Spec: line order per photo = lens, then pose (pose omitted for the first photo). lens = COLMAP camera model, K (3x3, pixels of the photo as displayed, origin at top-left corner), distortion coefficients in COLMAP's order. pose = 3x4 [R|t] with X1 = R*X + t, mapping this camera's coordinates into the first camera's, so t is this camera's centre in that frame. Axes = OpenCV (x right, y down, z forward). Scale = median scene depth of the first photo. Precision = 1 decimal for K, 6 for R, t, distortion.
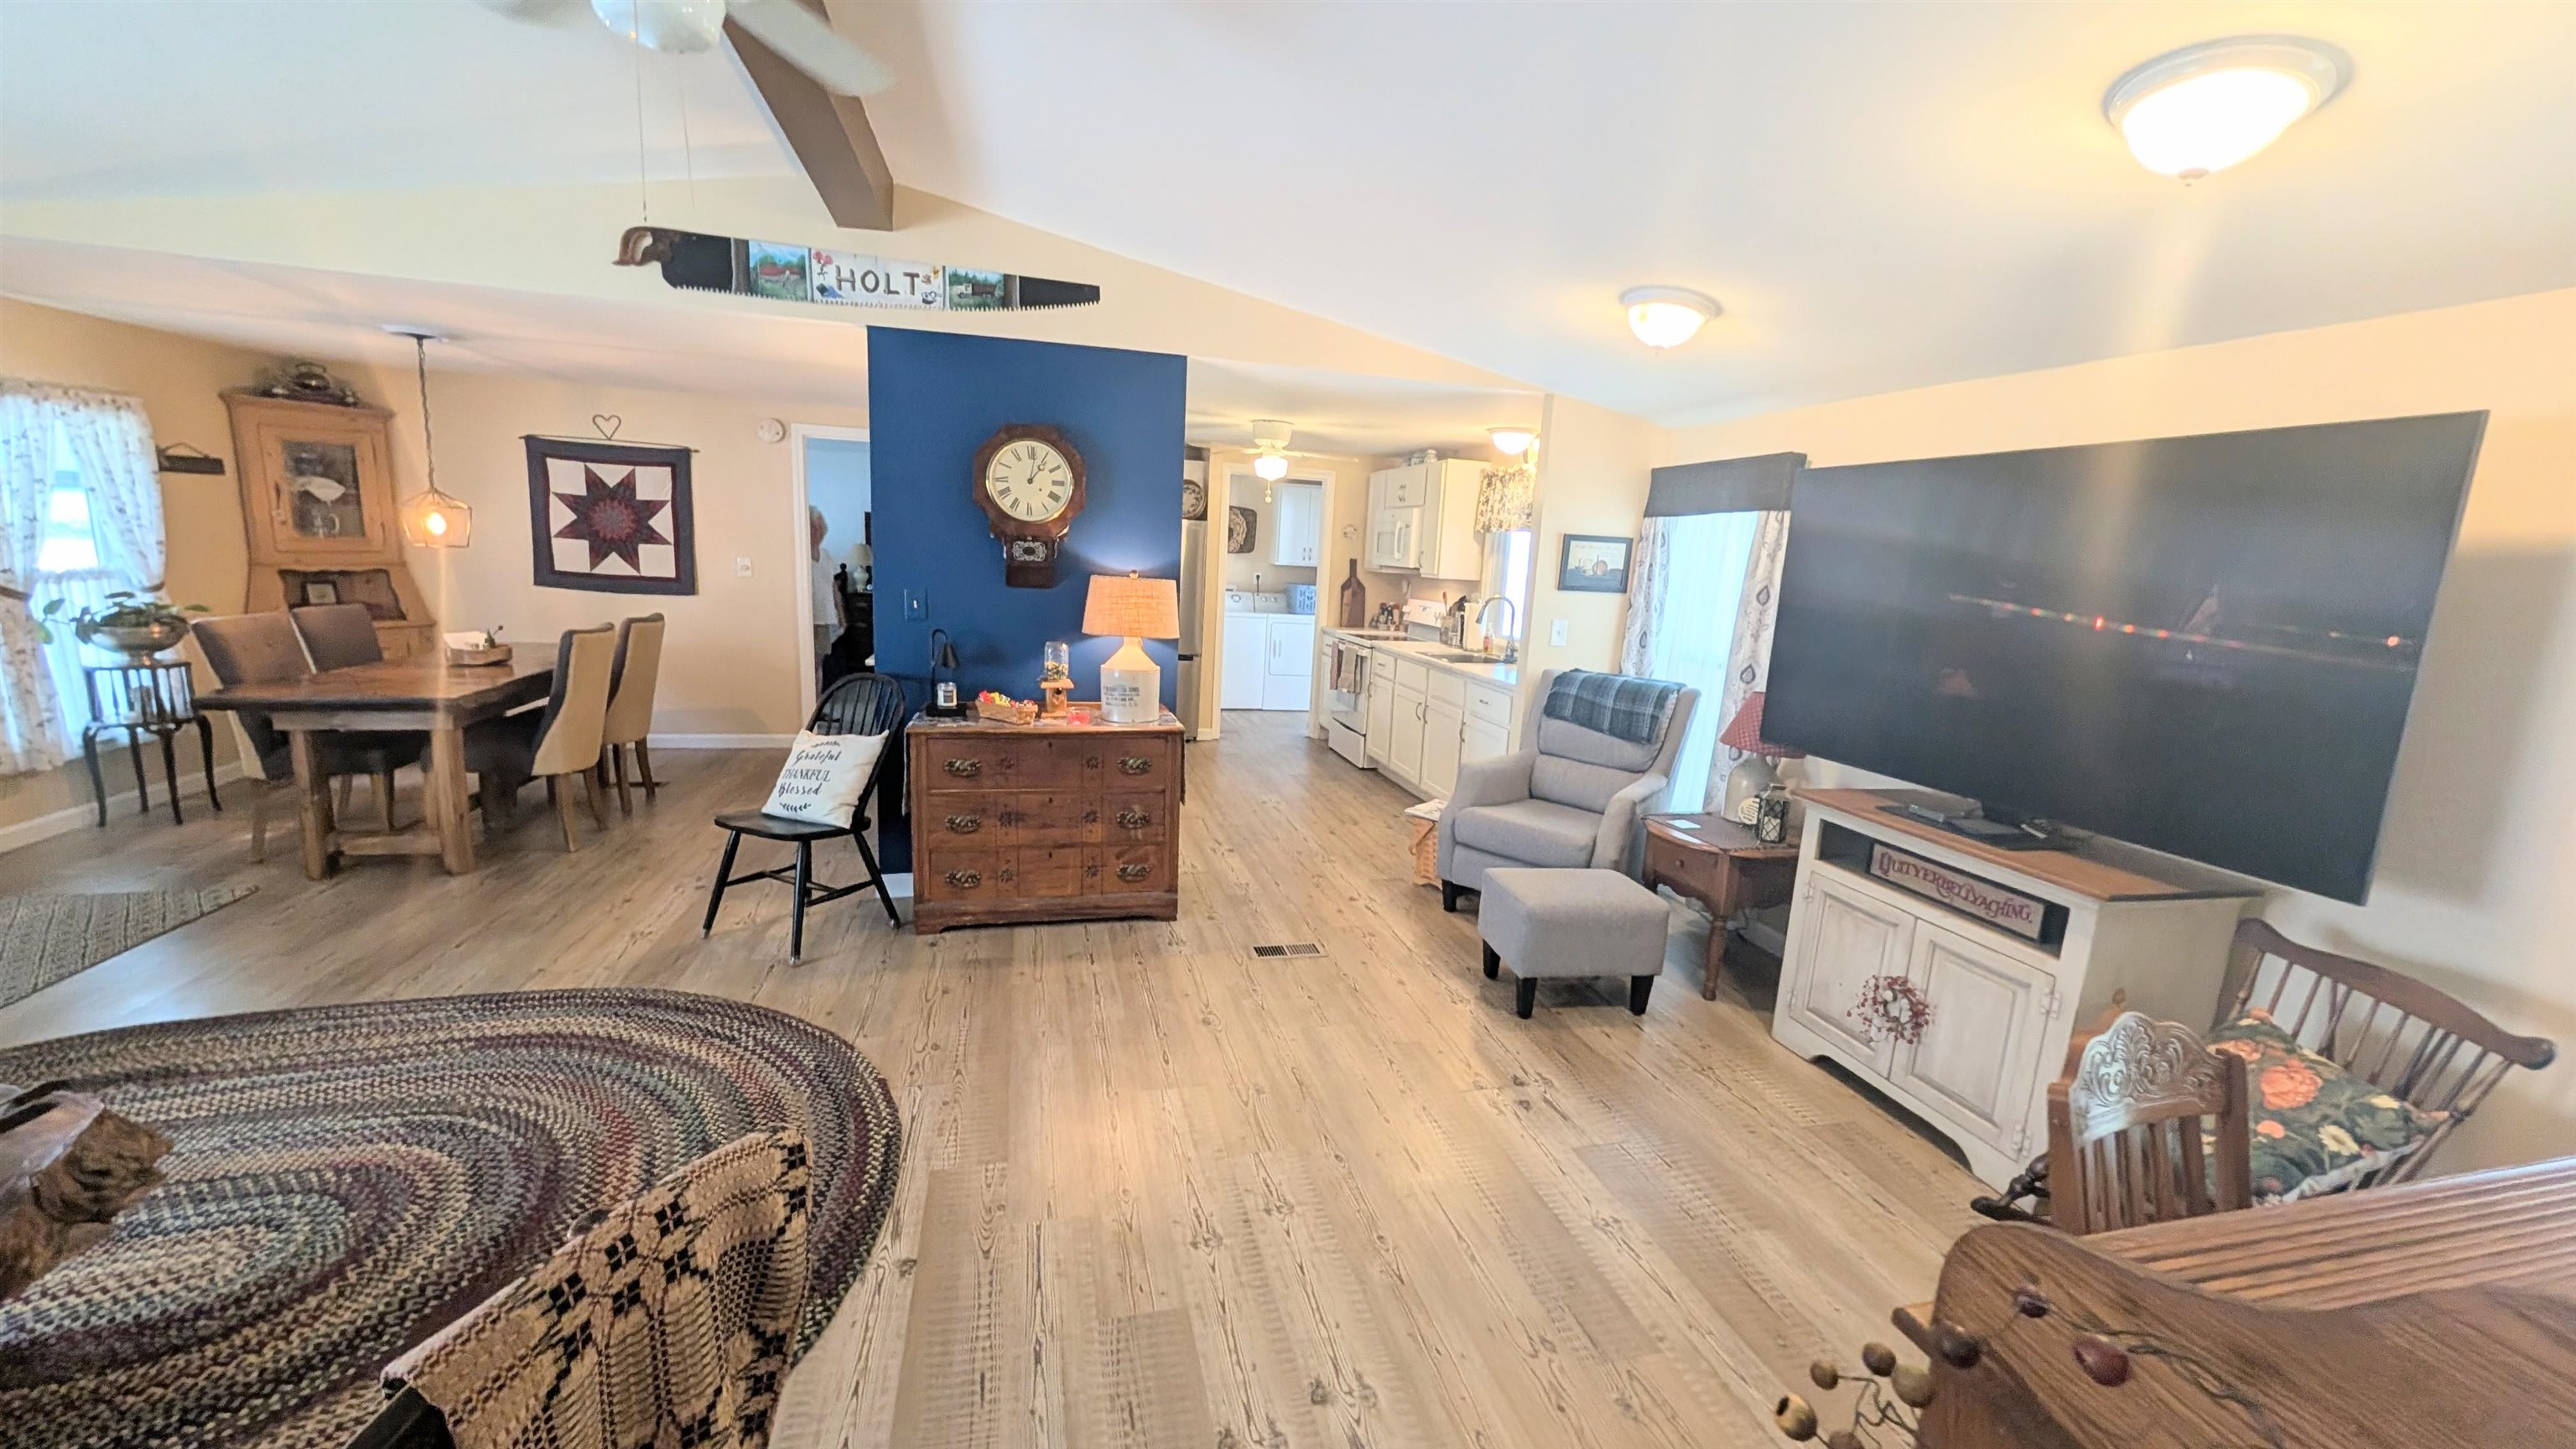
lens RADIAL K [[975.7, 0, 1293.2], [0, 975.7, 722.7], [0, 0, 1]] dist [-0.001050, 0.000039]
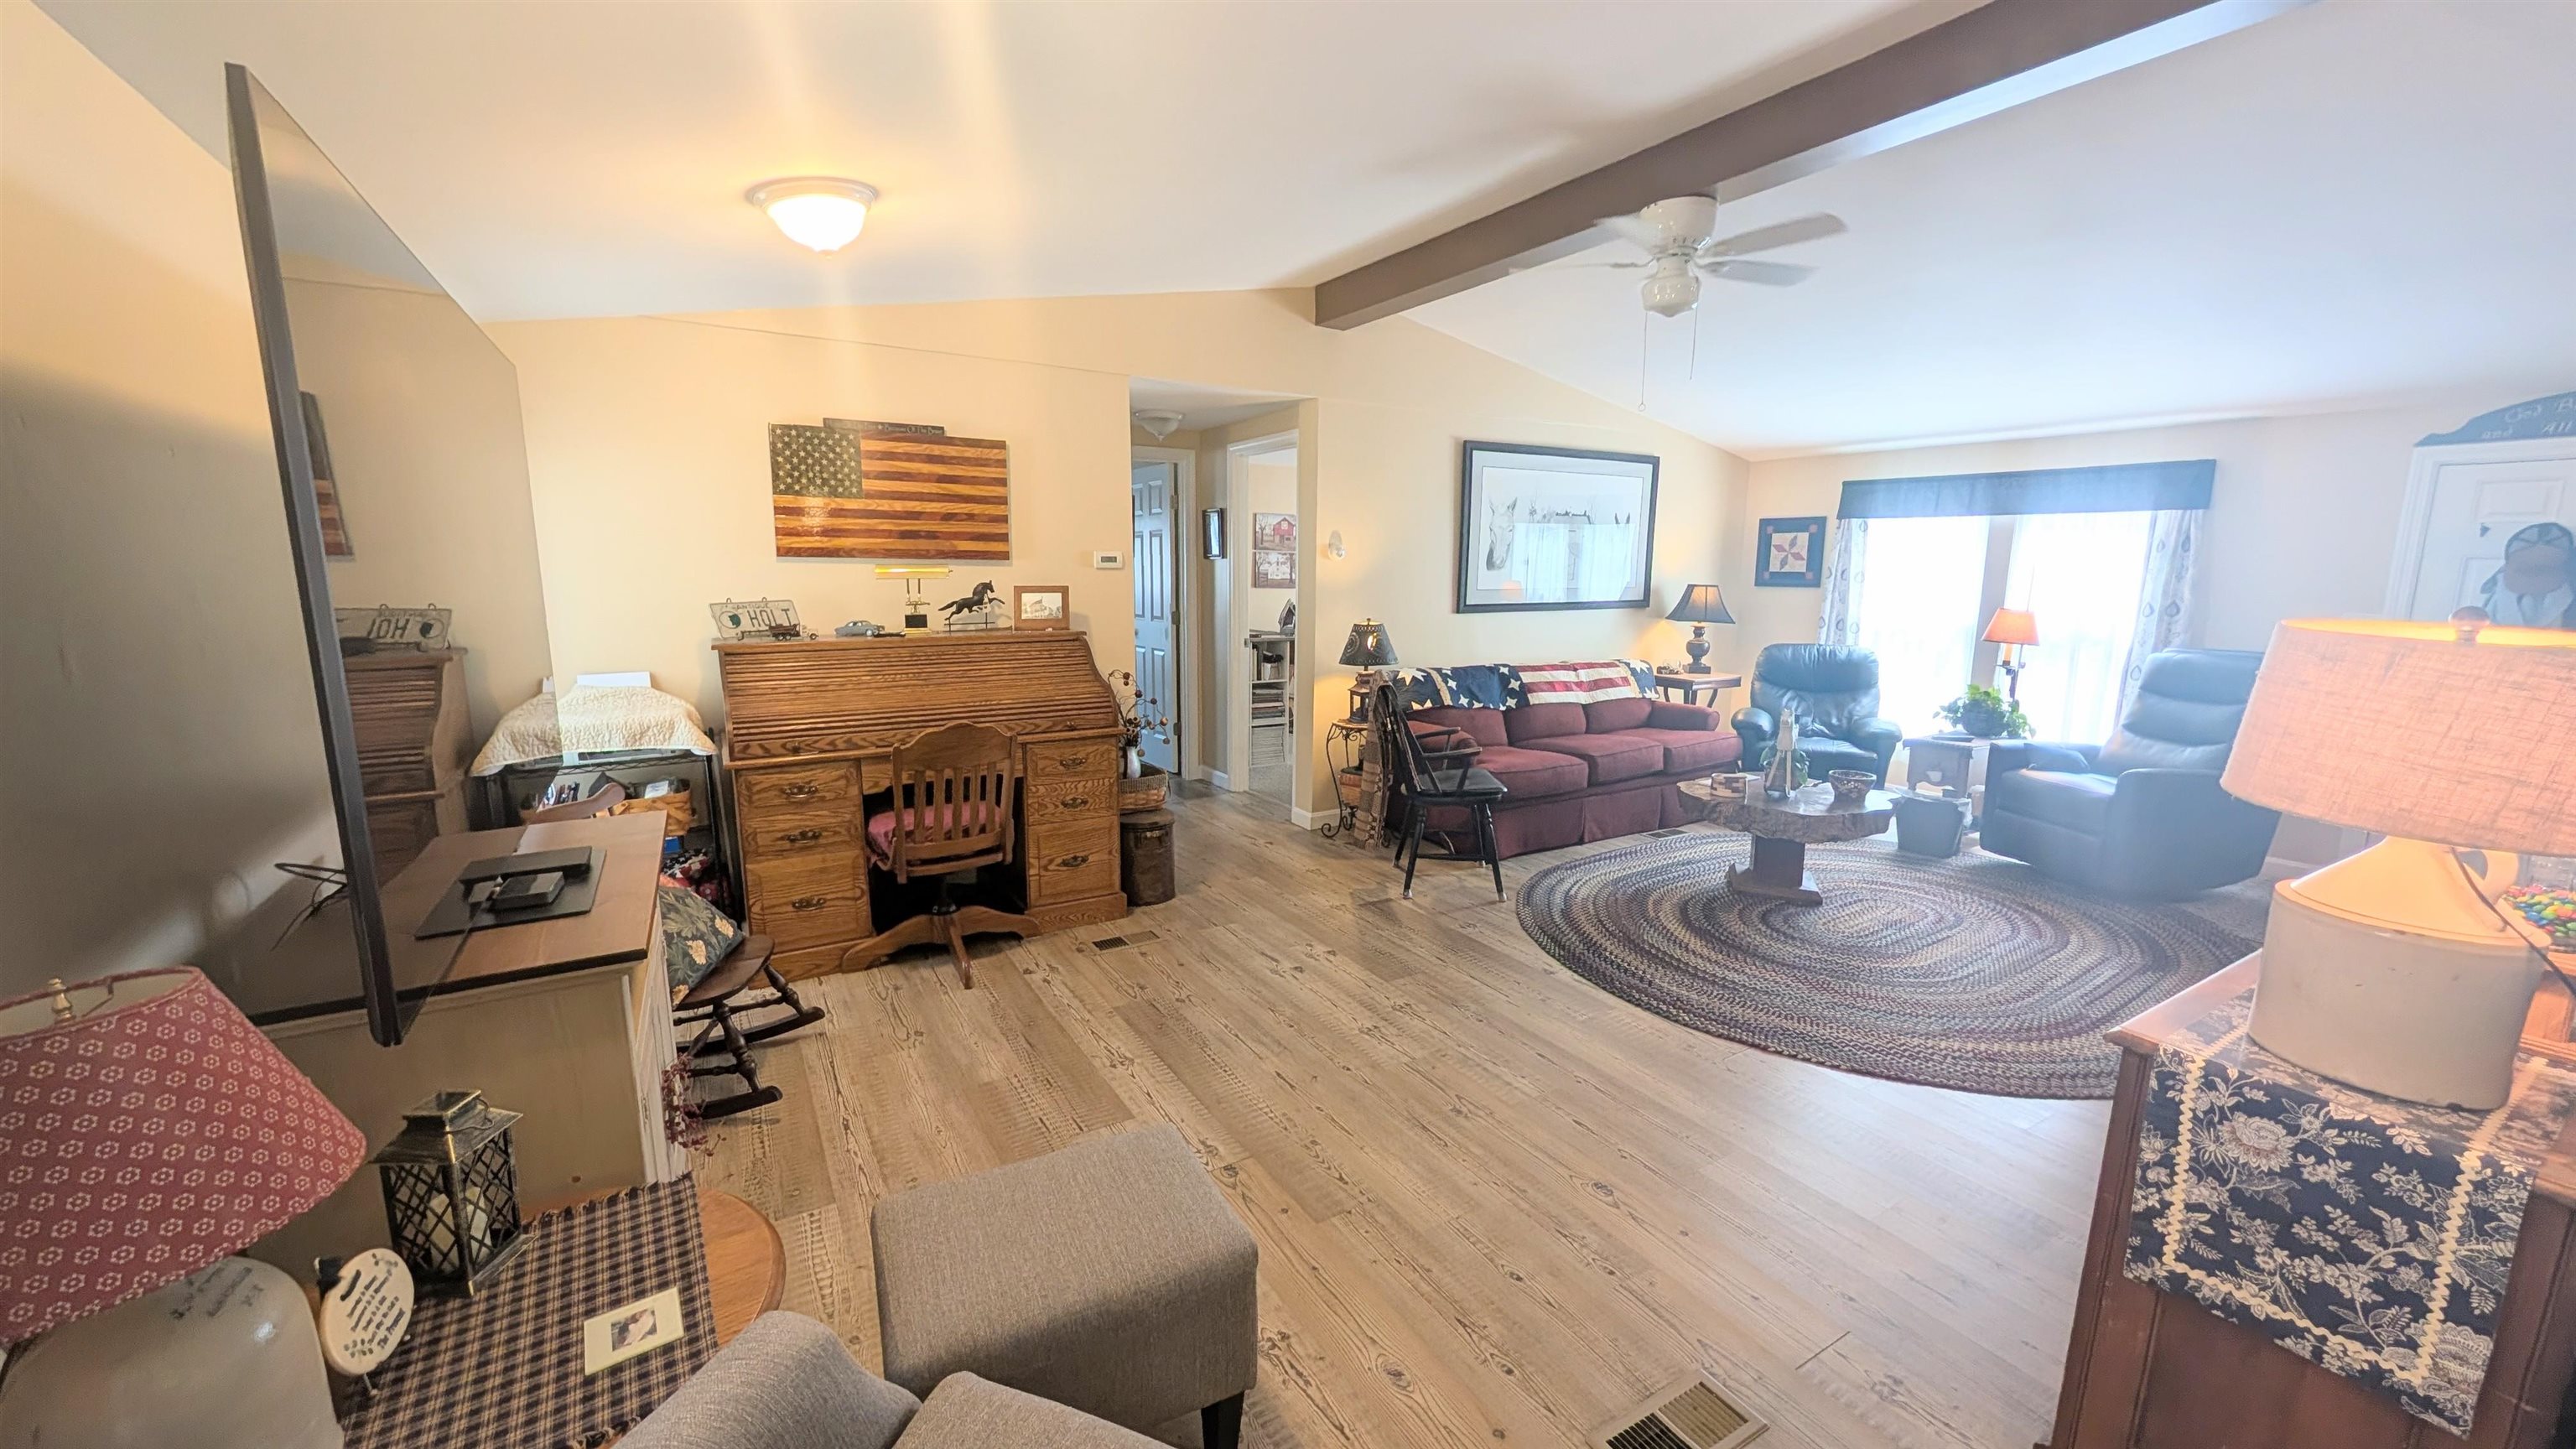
lens RADIAL K [[975.7, 0, 1292.6], [0, 975.7, 723.2], [0, 0, 1]] dist [-0.001050, 0.000039]
pose [[-0.958886, -0.016018, -0.283339, 0.249583], [-0.107312, 0.944739, 0.309761, -0.160637], [0.262720, 0.327431, -0.907616, 1.079759]]
